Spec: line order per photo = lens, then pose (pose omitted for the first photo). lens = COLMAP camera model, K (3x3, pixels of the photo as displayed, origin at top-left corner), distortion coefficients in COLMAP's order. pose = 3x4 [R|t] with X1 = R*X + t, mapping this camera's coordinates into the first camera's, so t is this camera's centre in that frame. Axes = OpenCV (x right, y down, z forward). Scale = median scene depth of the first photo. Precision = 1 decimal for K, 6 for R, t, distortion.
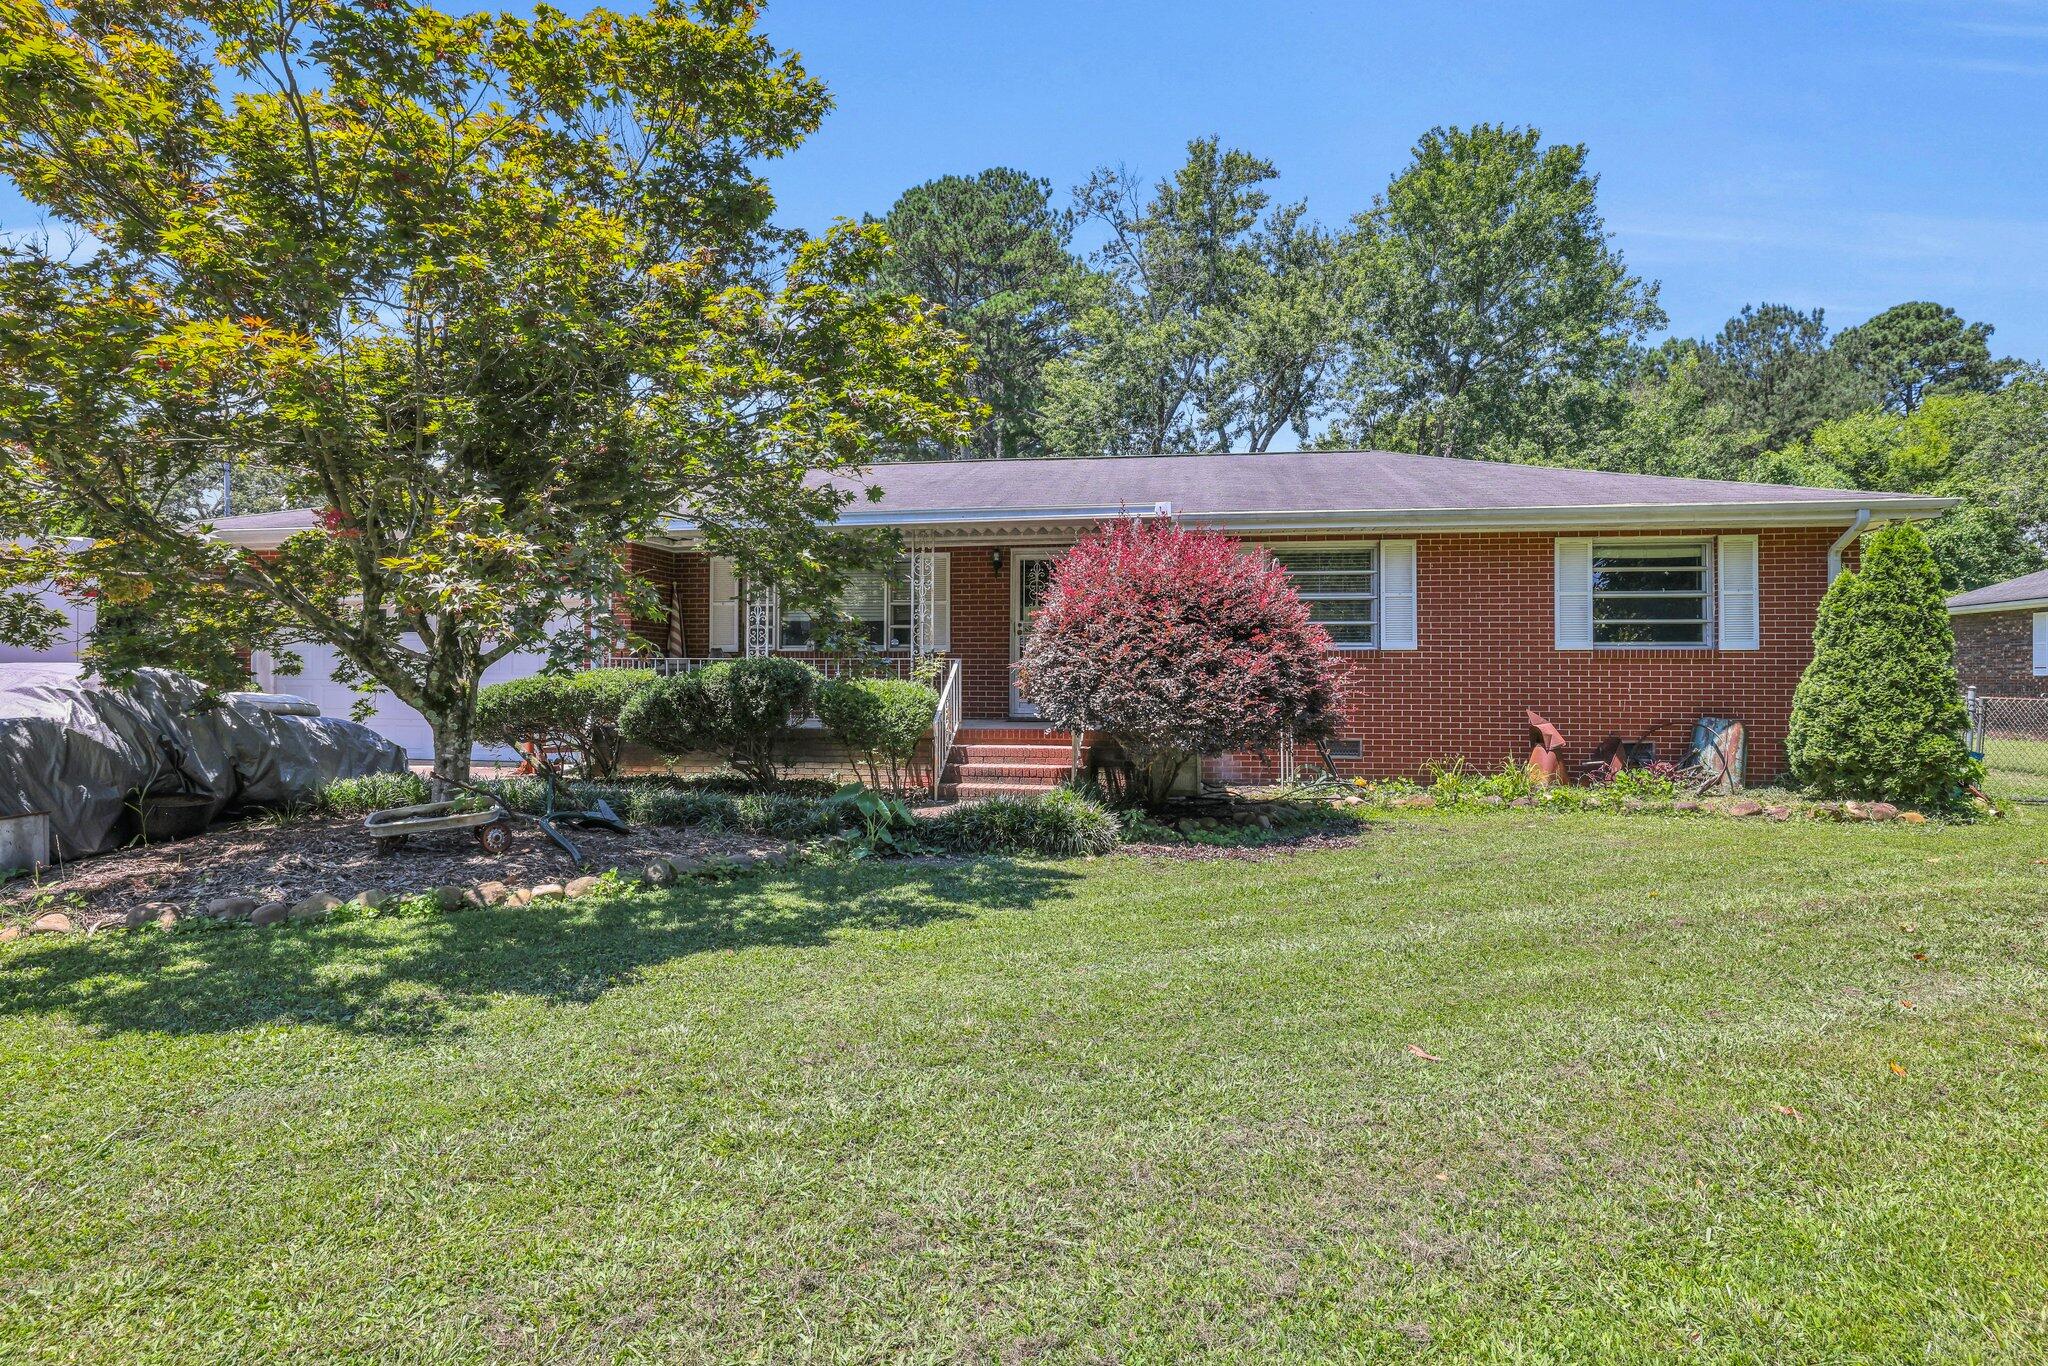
lens RADIAL K [[1038.9, 0, 1024.3], [0, 1038.9, 687.3], [0, 0, 1]] dist [-0.016735, 0.005704]
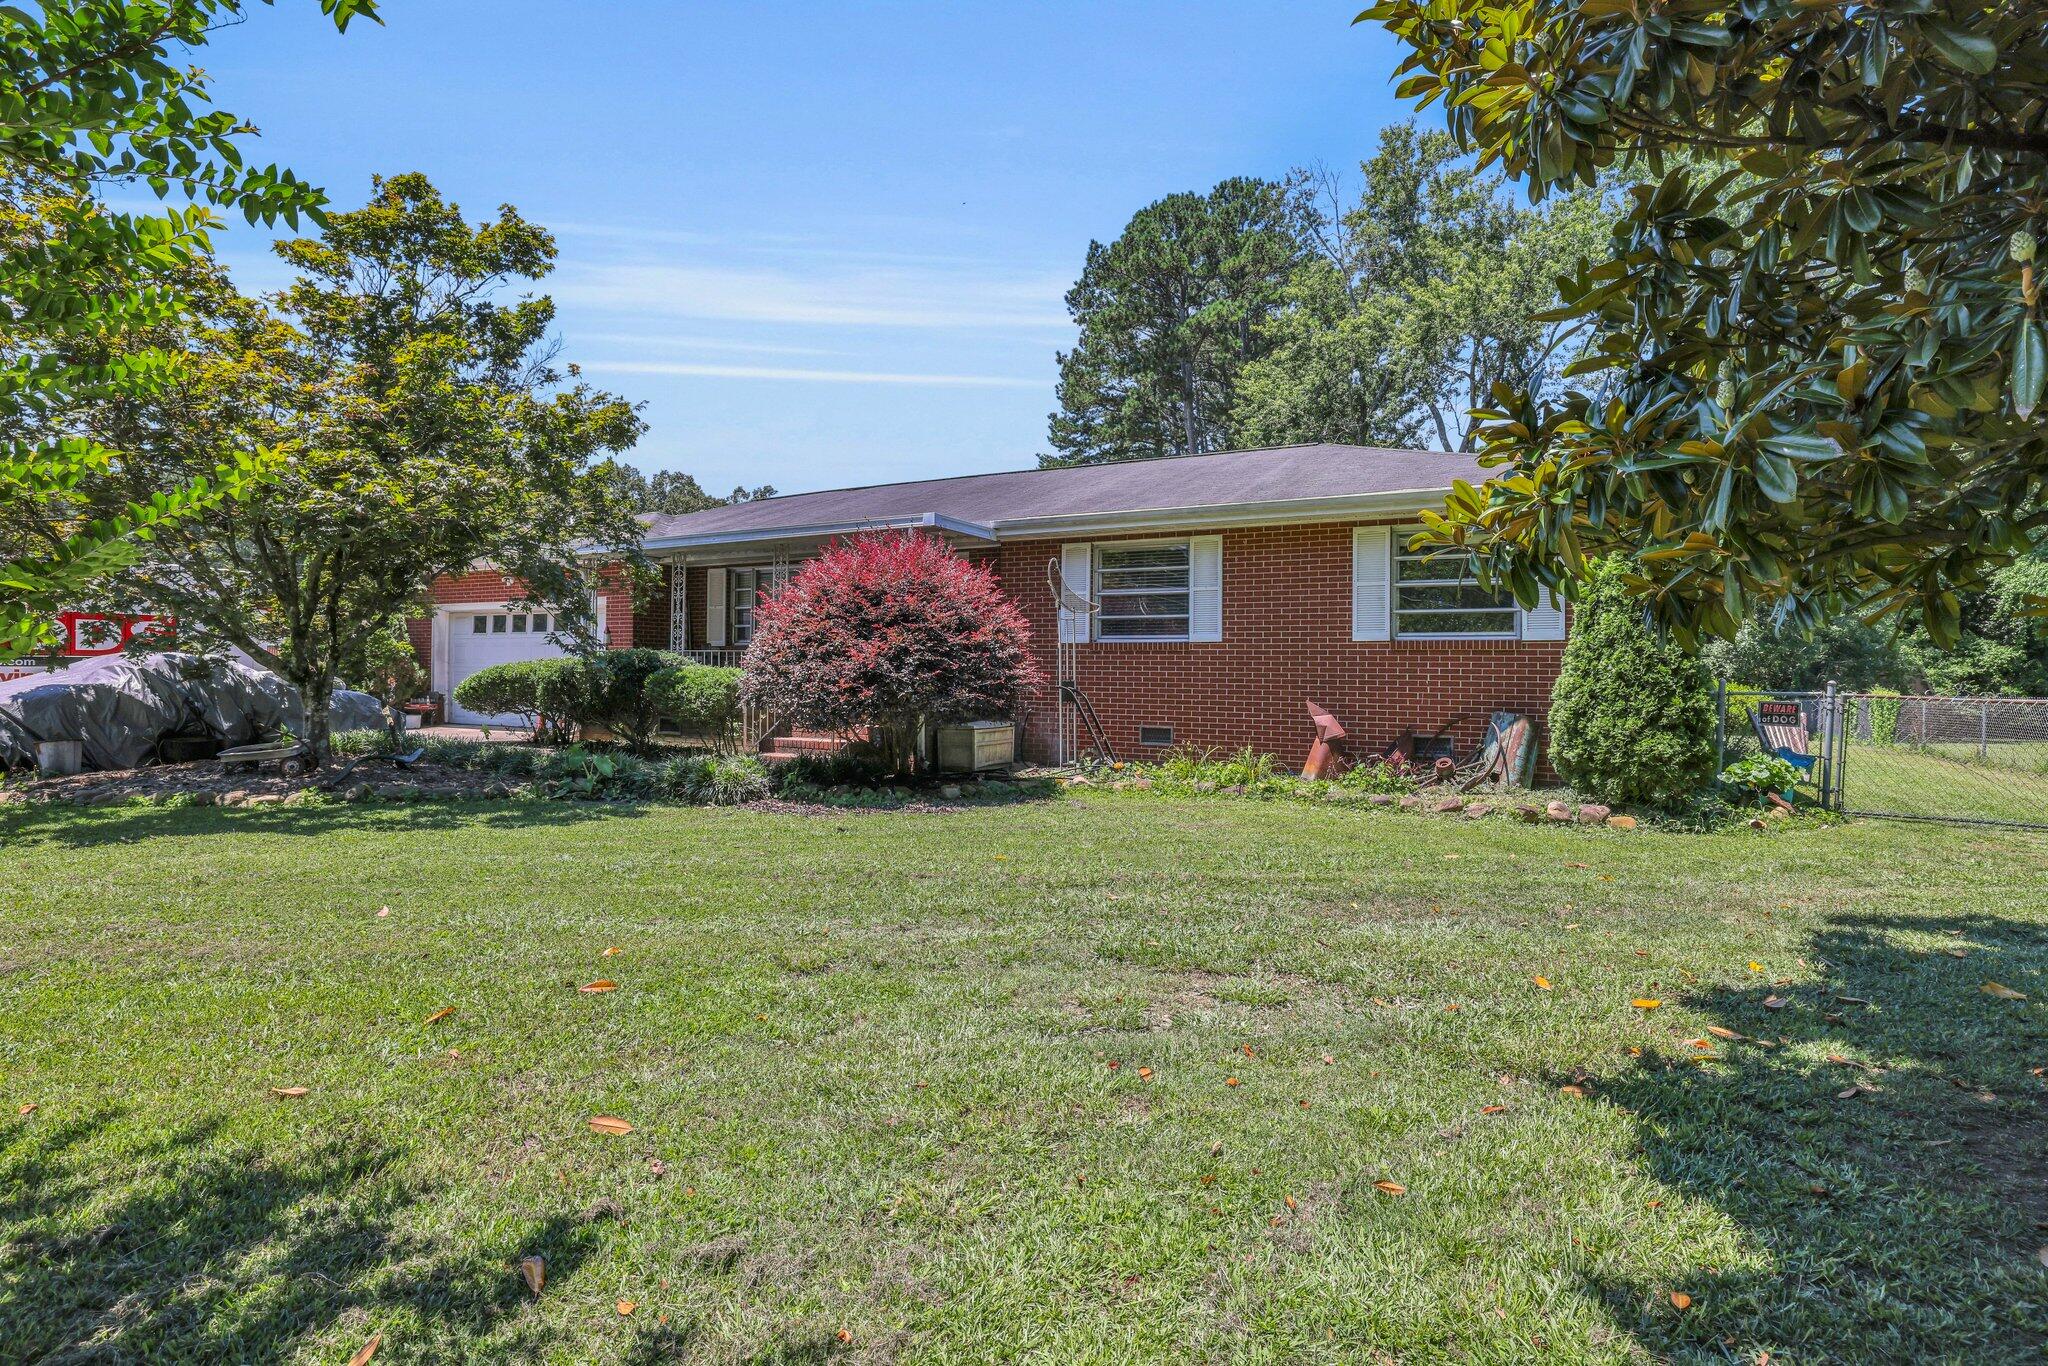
lens RADIAL K [[1008.5, 0, 1043.8], [0, 1008.5, 683.3], [0, 0, 1]] dist [-0.016347, 0.000375]
pose [[0.945374, 0.009331, -0.325854, 0.609482], [-0.010056, 0.999949, -0.000543, 0.008702], [0.325832, 0.003790, 0.945420, -0.006129]]
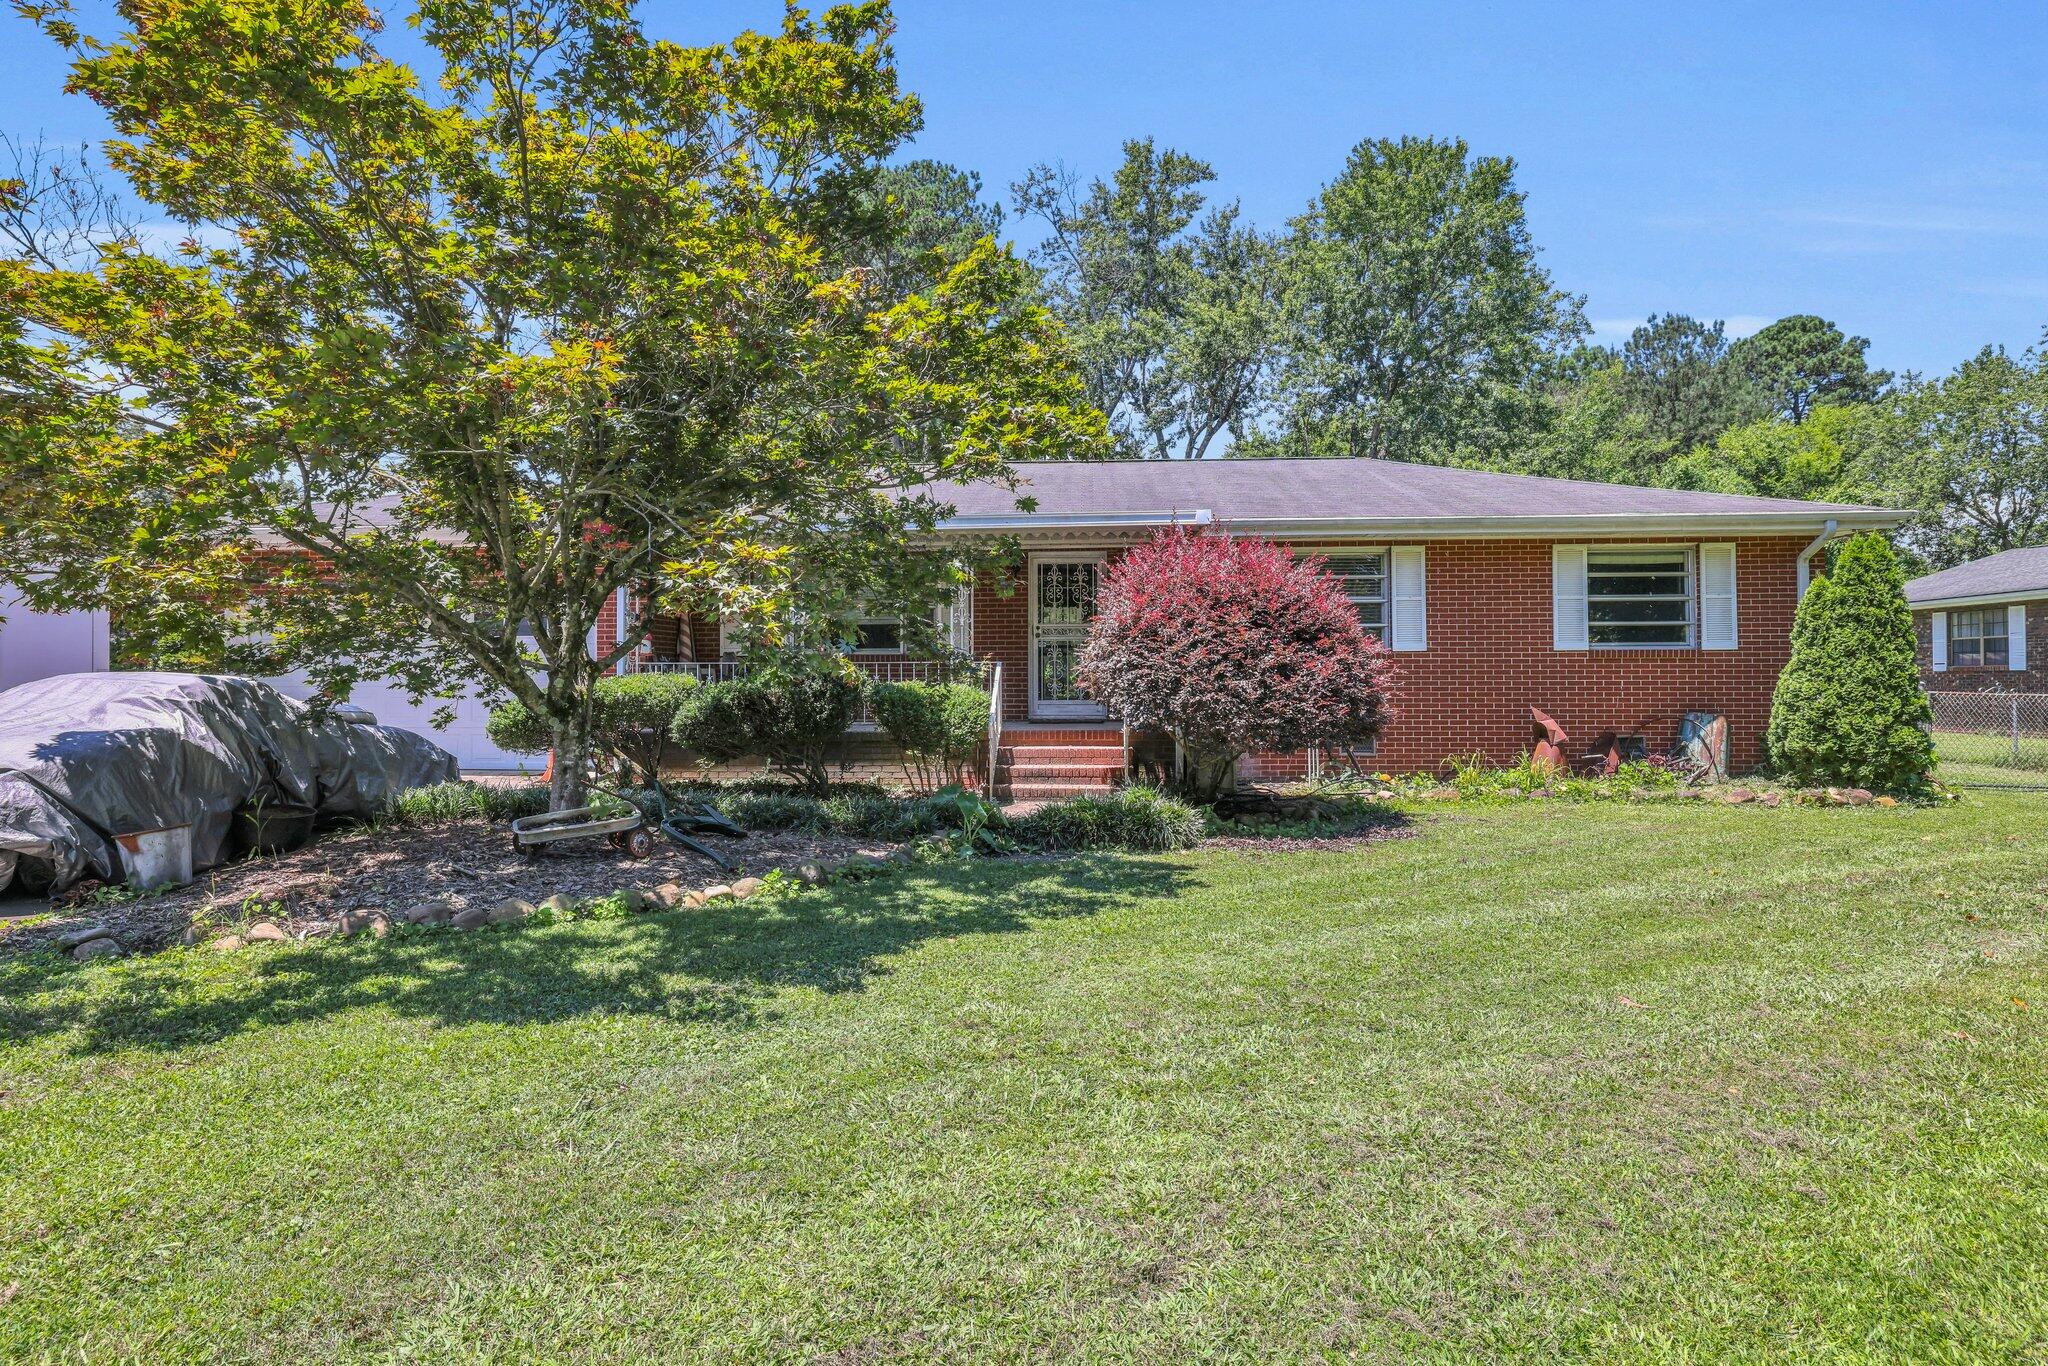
lens RADIAL K [[1071.4, 0, 1015.2], [0, 1071.4, 680.1], [0, 0, 1]] dist [-0.014229, 0.003536]
pose [[0.996333, -0.006778, 0.085286, -0.144915], [0.007477, 0.999941, -0.007884, -0.001315], [-0.085228, 0.008492, 0.996325, -0.047215]]
